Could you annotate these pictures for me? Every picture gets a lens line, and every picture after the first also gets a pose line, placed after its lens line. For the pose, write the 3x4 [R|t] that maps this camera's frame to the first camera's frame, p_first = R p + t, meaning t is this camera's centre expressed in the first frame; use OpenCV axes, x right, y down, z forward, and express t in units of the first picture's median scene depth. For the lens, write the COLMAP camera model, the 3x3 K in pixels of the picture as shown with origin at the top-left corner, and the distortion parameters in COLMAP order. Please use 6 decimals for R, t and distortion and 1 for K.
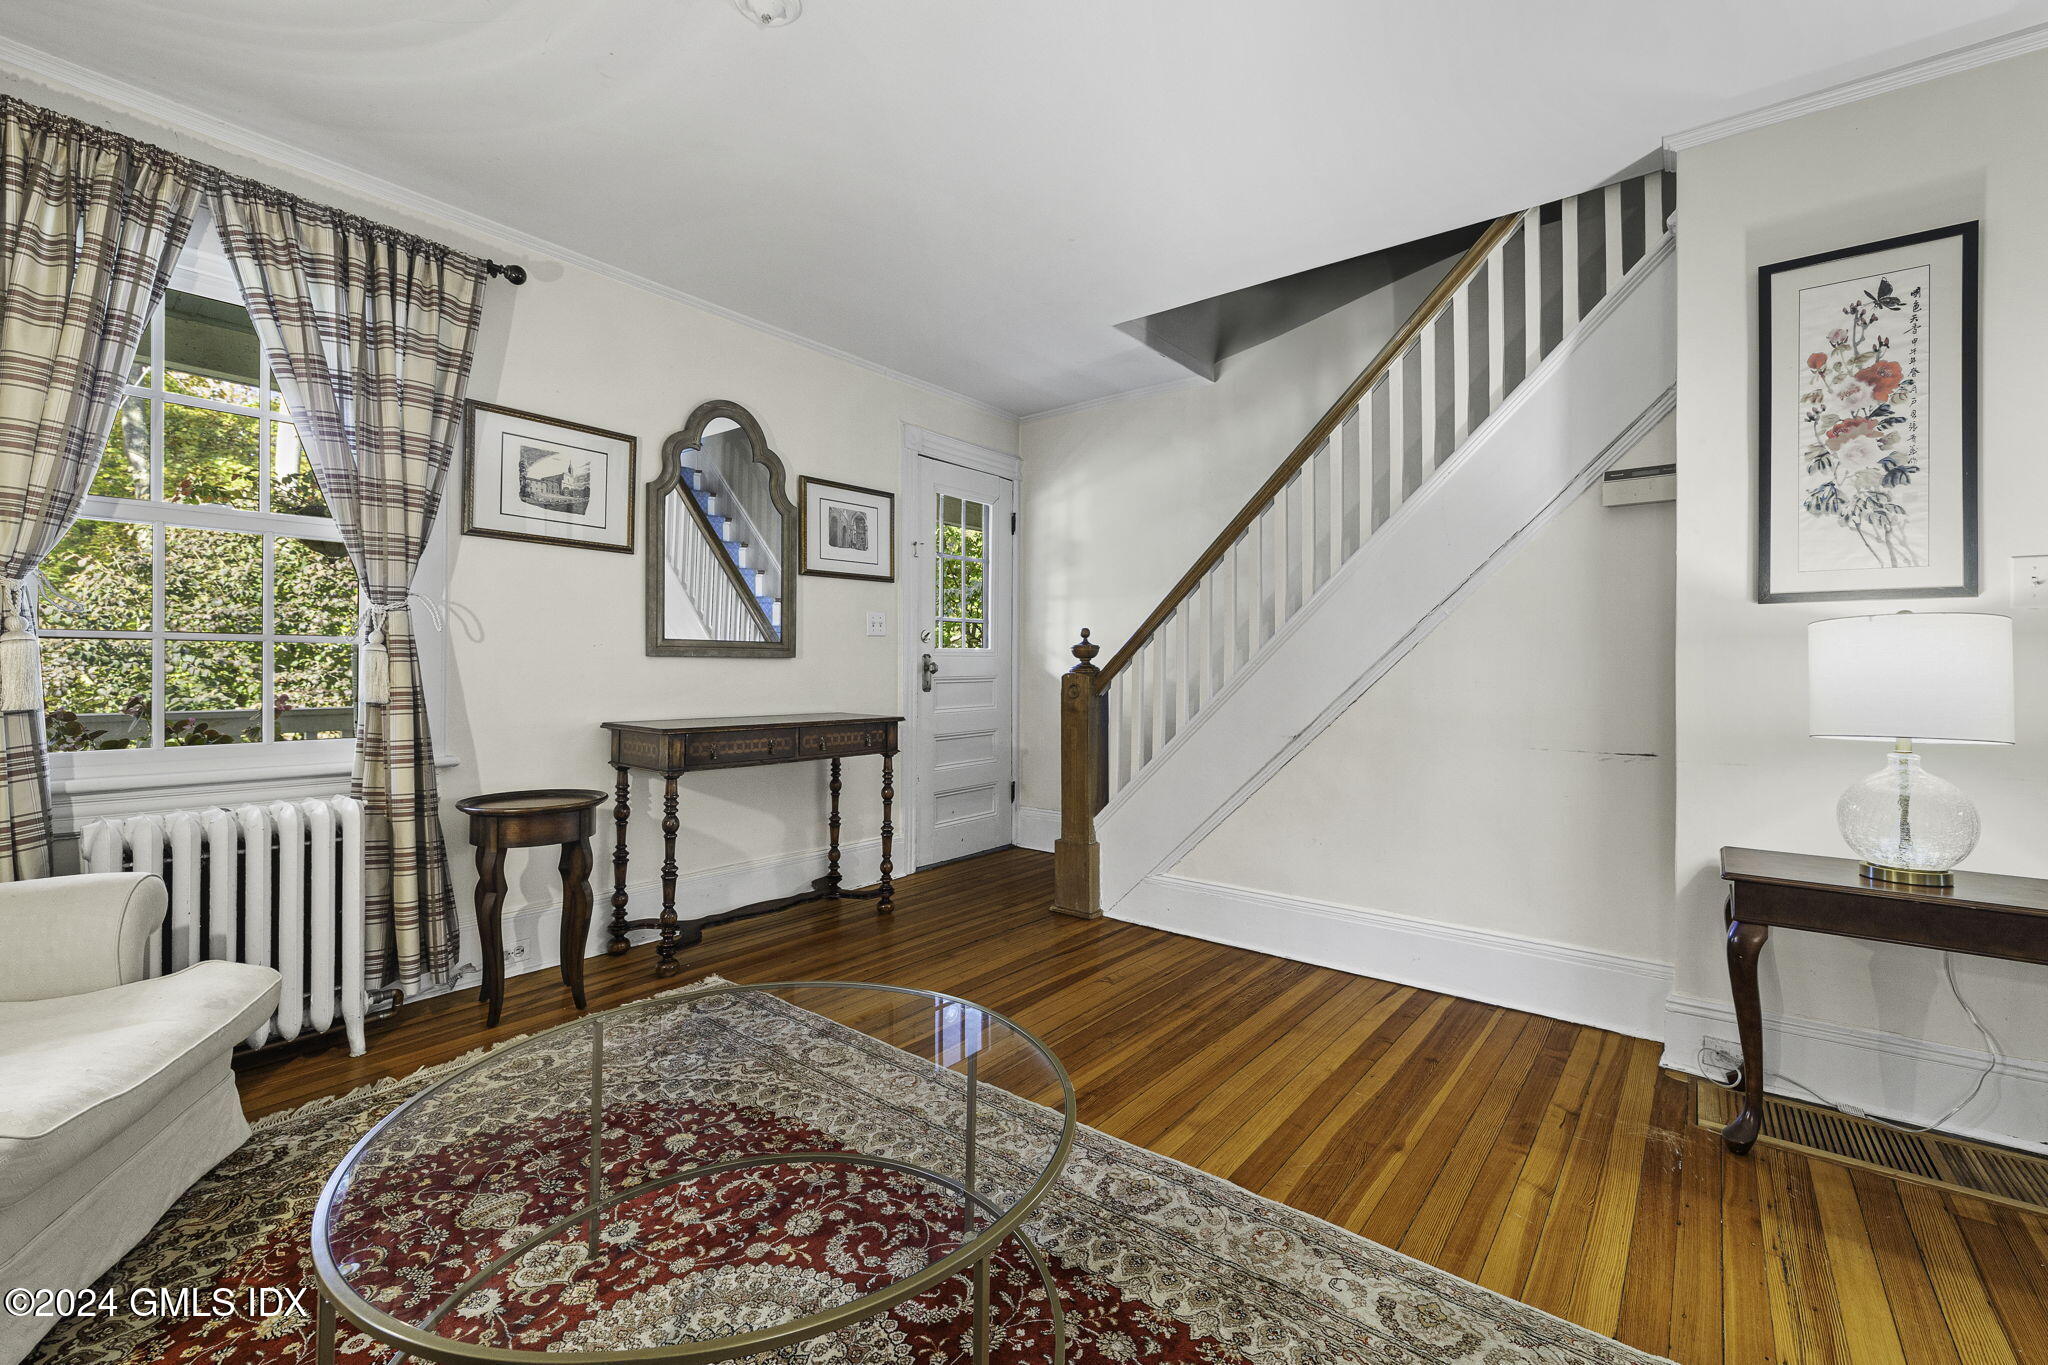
lens RADIAL K [[867.4, 0, 1019.9], [0, 867.4, 673.0], [0, 0, 1]] dist [0.001735, 0.000567]
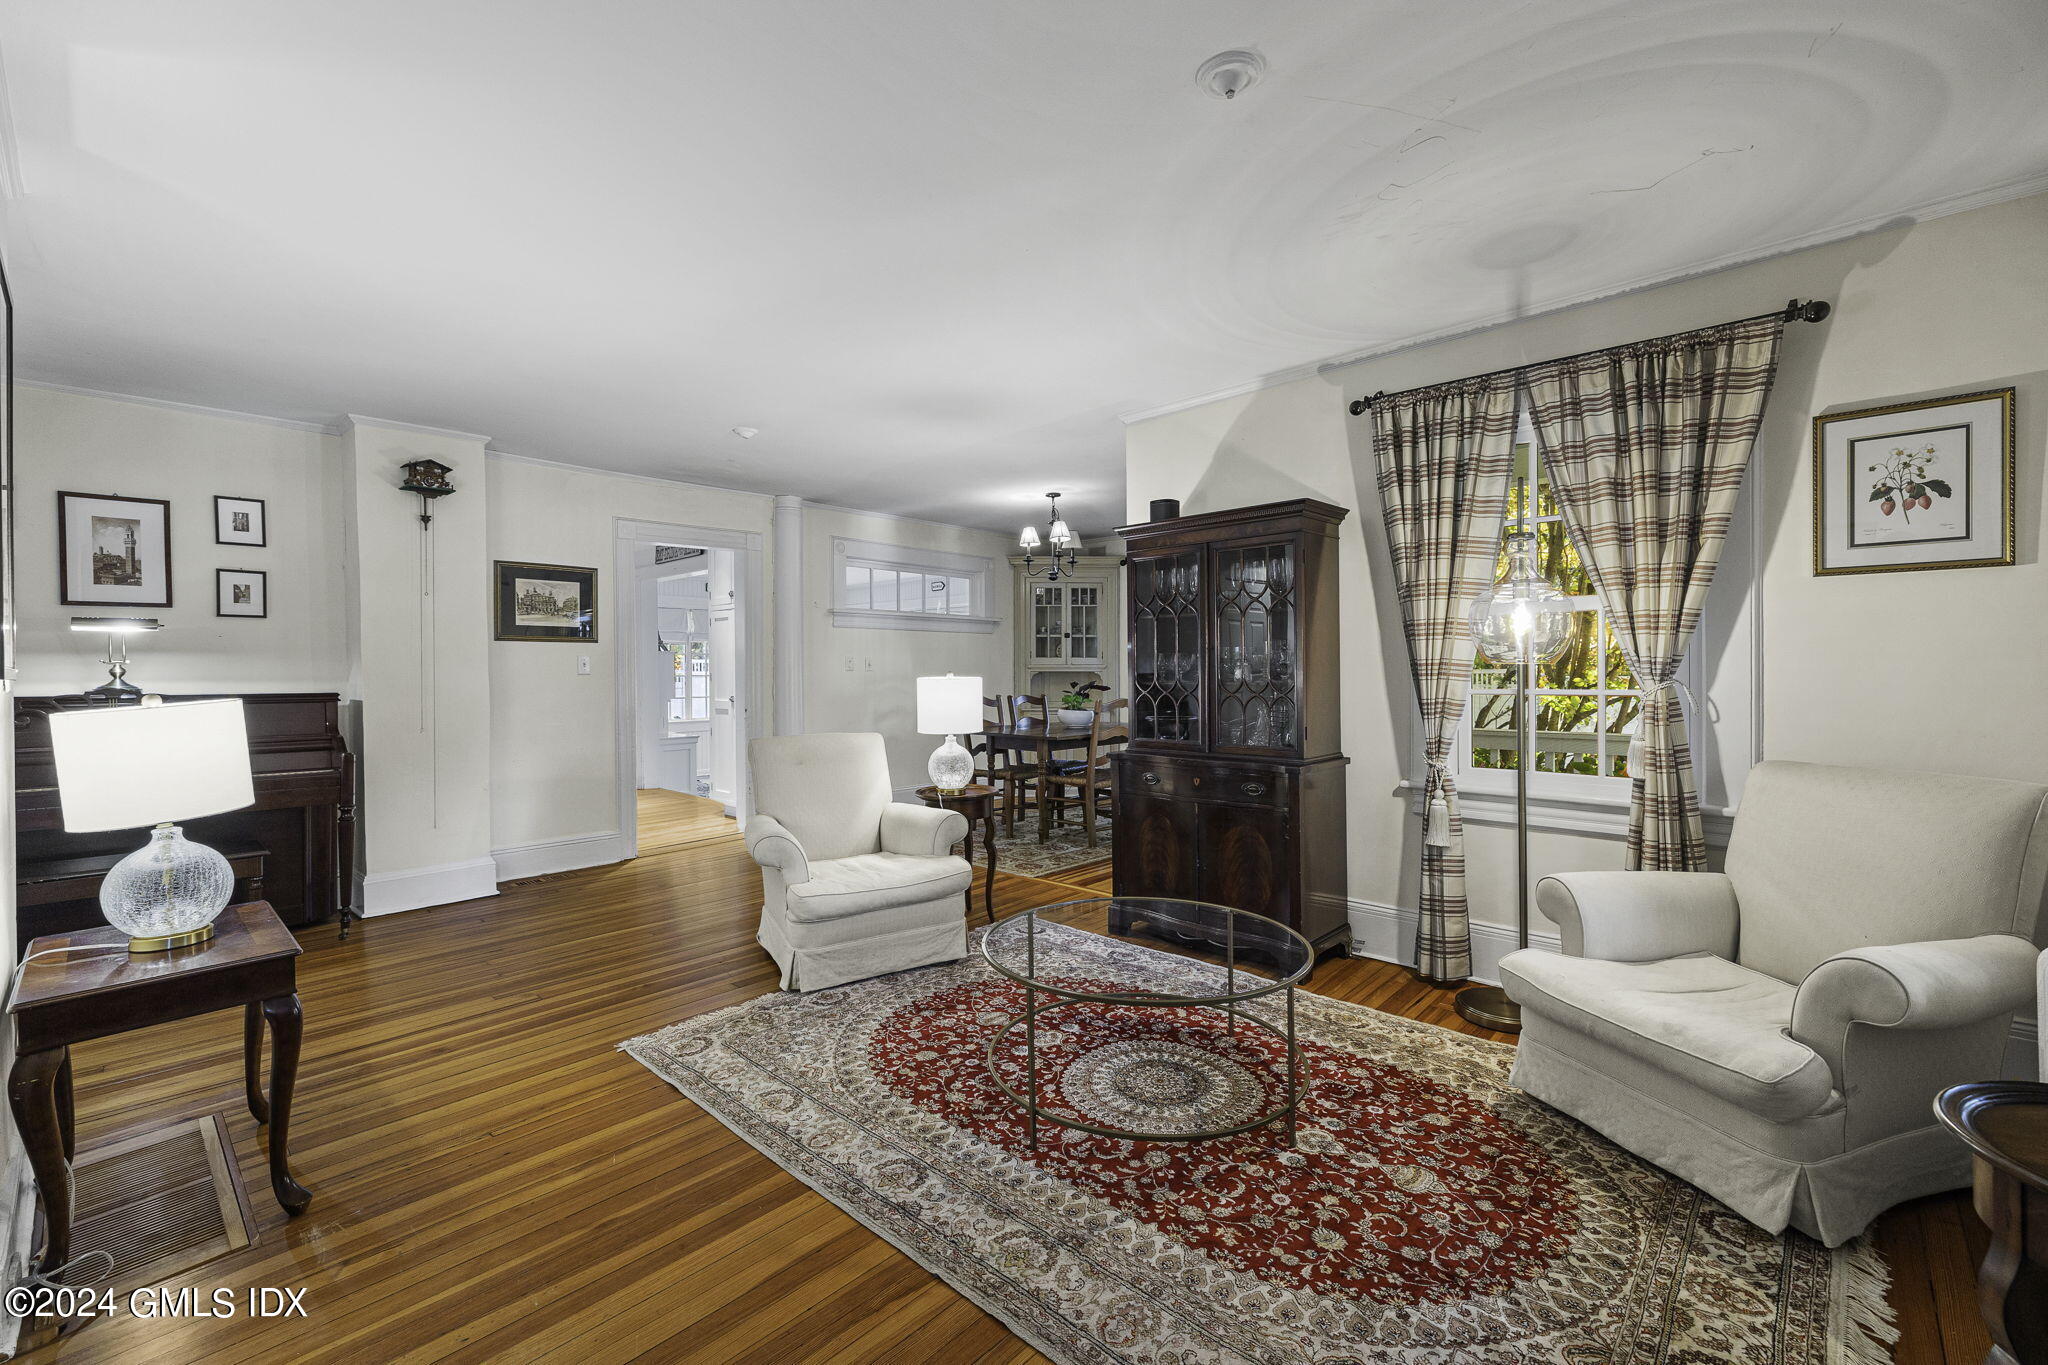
lens RADIAL K [[867.4, 0, 1029.5], [0, 867.4, 676.0], [0, 0, 1]] dist [0.001735, 0.000567]
pose [[-0.997424, 0.004775, 0.071578, -0.145226], [0.005189, 0.999971, 0.005589, -0.108212], [-0.071550, 0.005946, -0.997419, 2.223761]]
